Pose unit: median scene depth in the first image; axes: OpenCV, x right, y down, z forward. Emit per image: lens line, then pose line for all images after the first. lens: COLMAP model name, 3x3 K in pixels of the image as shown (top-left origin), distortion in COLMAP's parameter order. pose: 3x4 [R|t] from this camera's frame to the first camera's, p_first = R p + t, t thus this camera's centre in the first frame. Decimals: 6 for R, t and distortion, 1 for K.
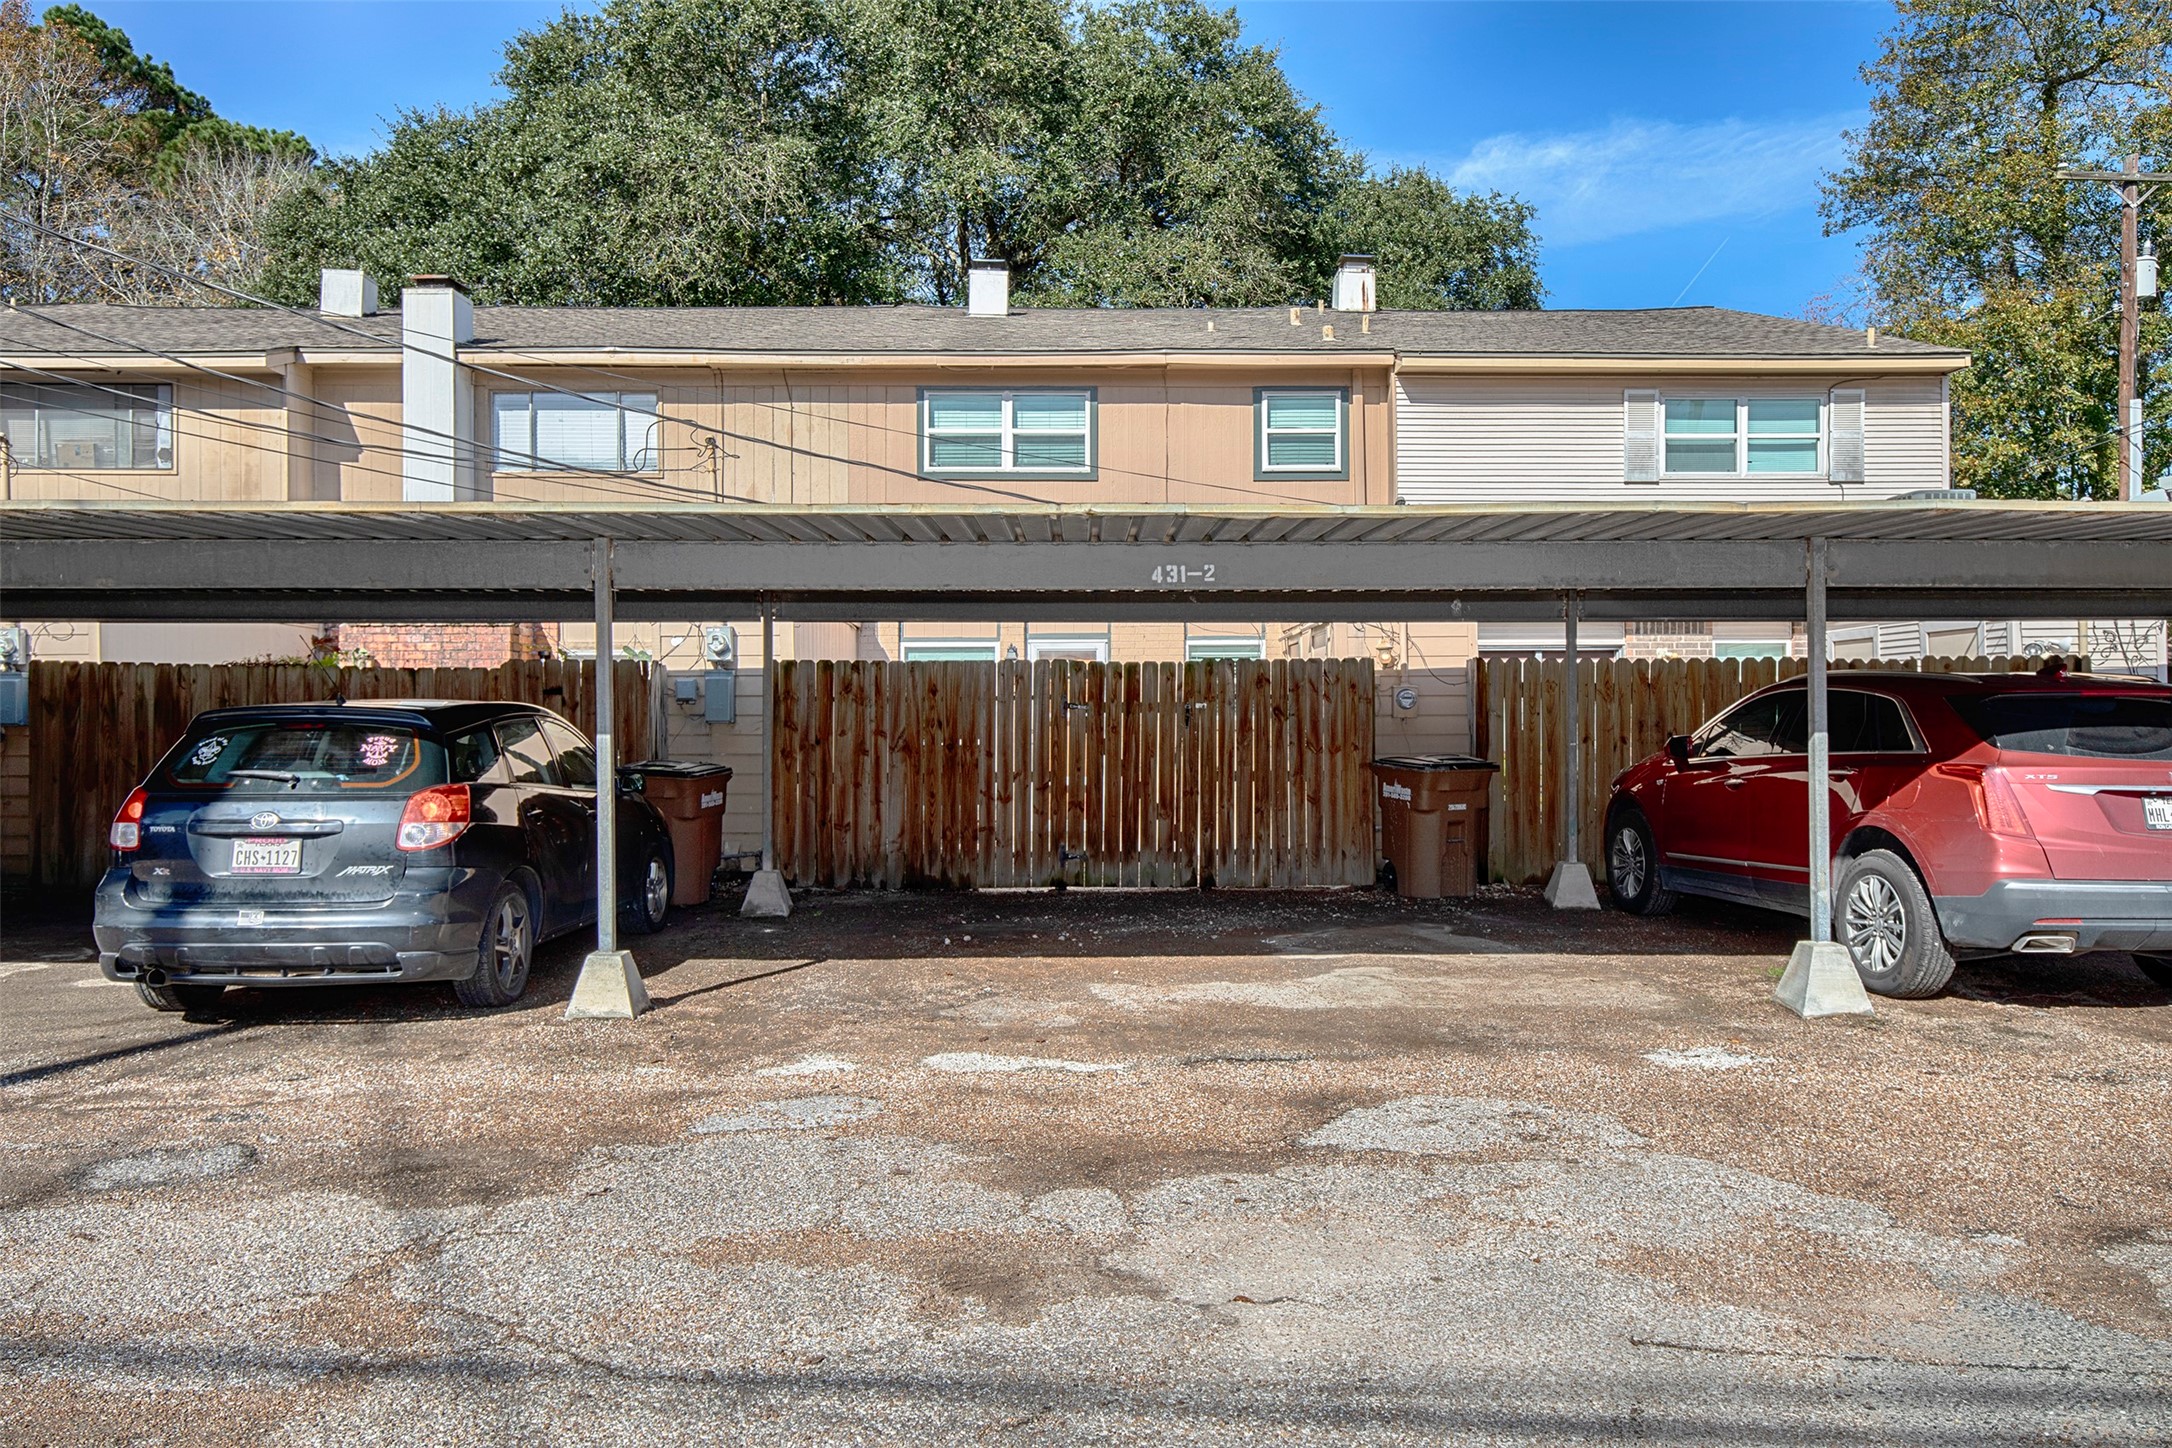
lens RADIAL K [[1558.2, 0, 1086.0], [0, 1558.2, 724.0], [0, 0, 1]] dist [0.004737, -0.000232]
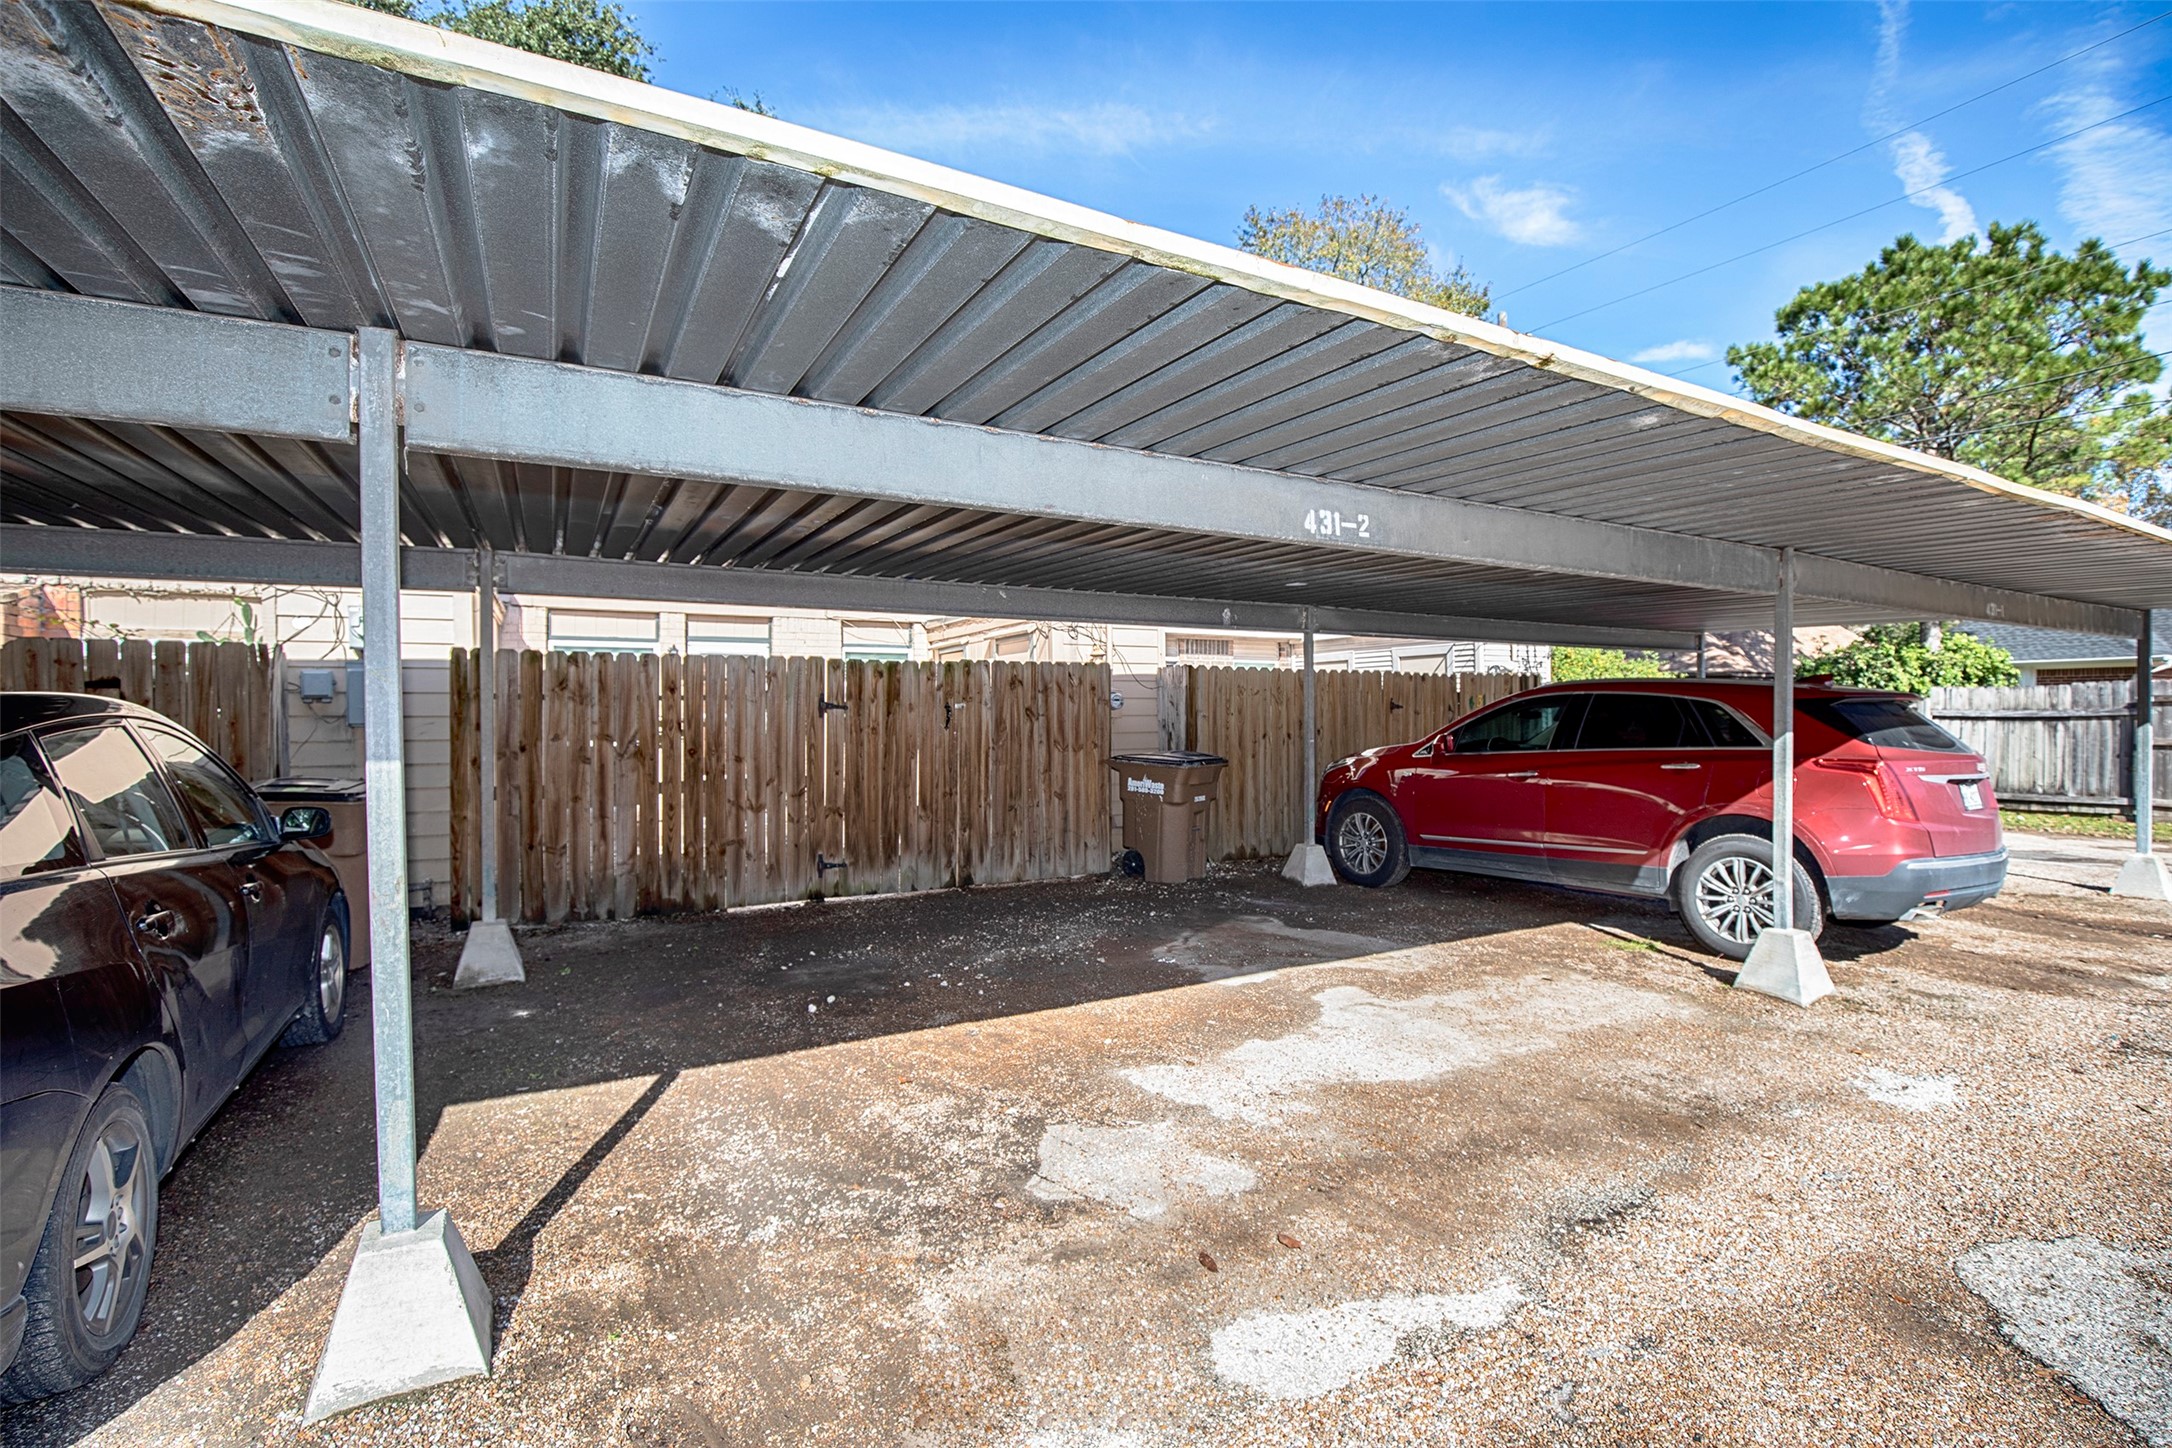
lens RADIAL K [[993.5, 0, 1075.1], [0, 993.5, 719.1], [0, 0, 1]] dist [-0.033835, 0.007125]
pose [[0.876126, -0.003050, 0.482073, -0.167940], [0.003756, 0.999993, -0.000500, -0.002859], [-0.482068, 0.002248, 0.876131, 0.404031]]
